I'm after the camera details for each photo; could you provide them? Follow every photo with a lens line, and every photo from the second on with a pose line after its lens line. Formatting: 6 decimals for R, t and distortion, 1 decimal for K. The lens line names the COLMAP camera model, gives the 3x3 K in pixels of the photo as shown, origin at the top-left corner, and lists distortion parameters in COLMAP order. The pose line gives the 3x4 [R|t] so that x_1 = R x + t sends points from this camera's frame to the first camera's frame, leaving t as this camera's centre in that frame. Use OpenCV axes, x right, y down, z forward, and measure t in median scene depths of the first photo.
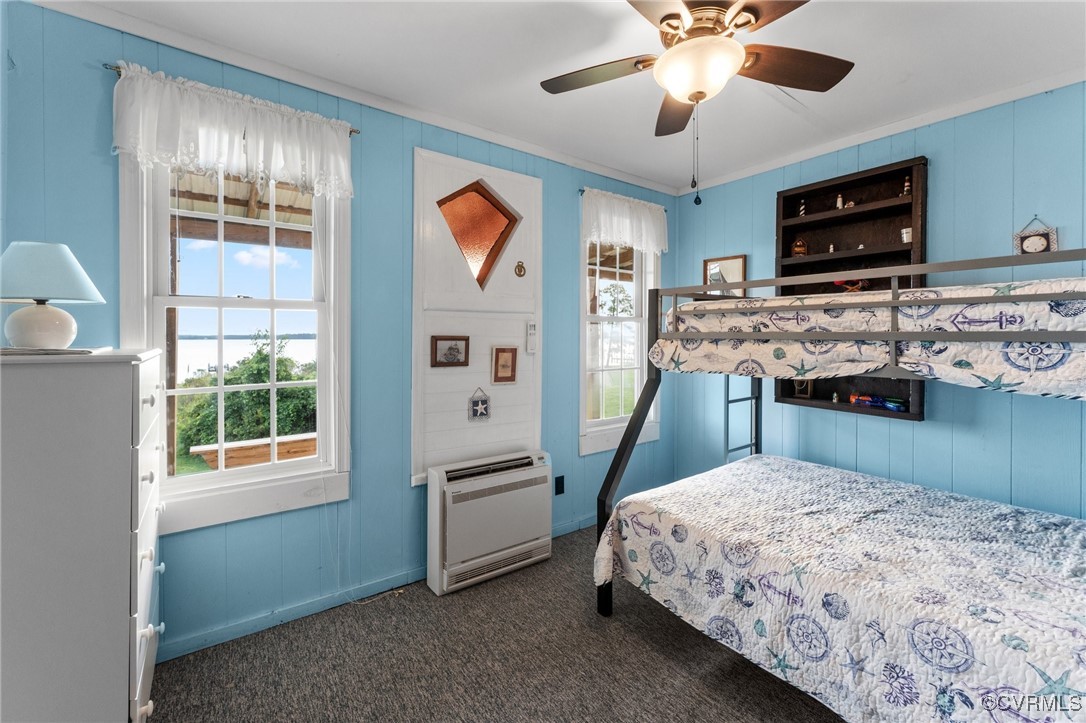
lens RADIAL K [[439.0, 0, 541.4], [0, 439.0, 347.9], [0, 0, 1]] dist [0.001614, 0.000381]
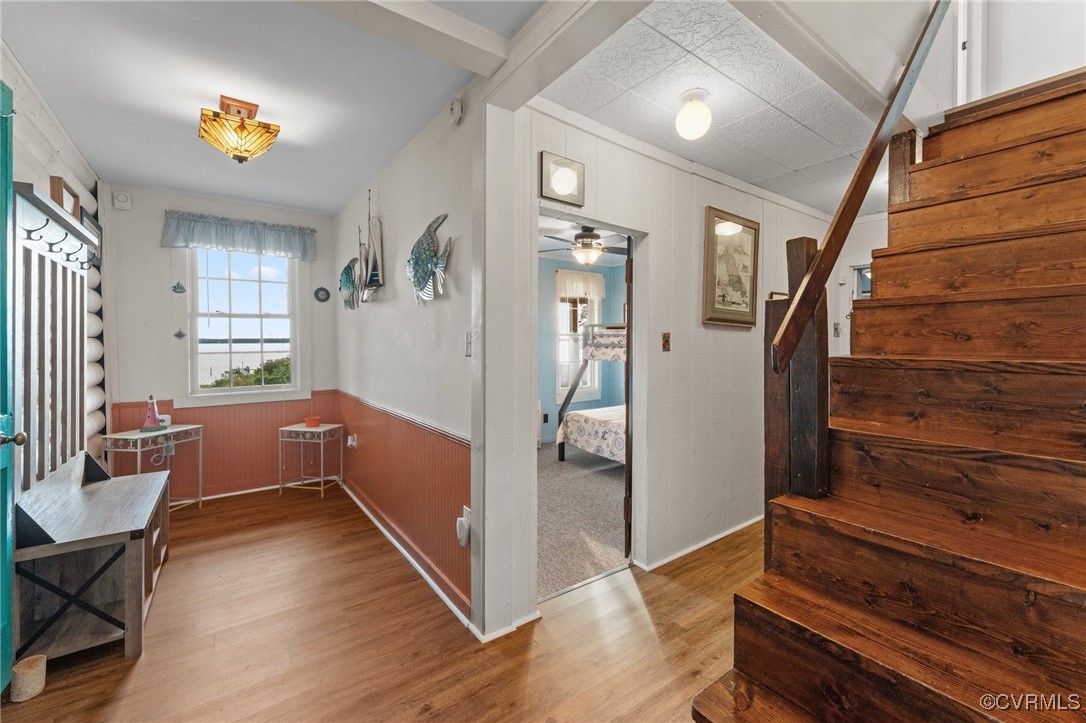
lens RADIAL K [[439.0, 0, 541.4], [0, 439.0, 347.9], [0, 0, 1]] dist [0.001614, 0.000381]
pose [[0.999932, 0.001943, -0.011506, 0.062720], [-0.001995, 0.999988, -0.004539, 0.000306], [0.011497, 0.004561, 0.999924, -1.420796]]
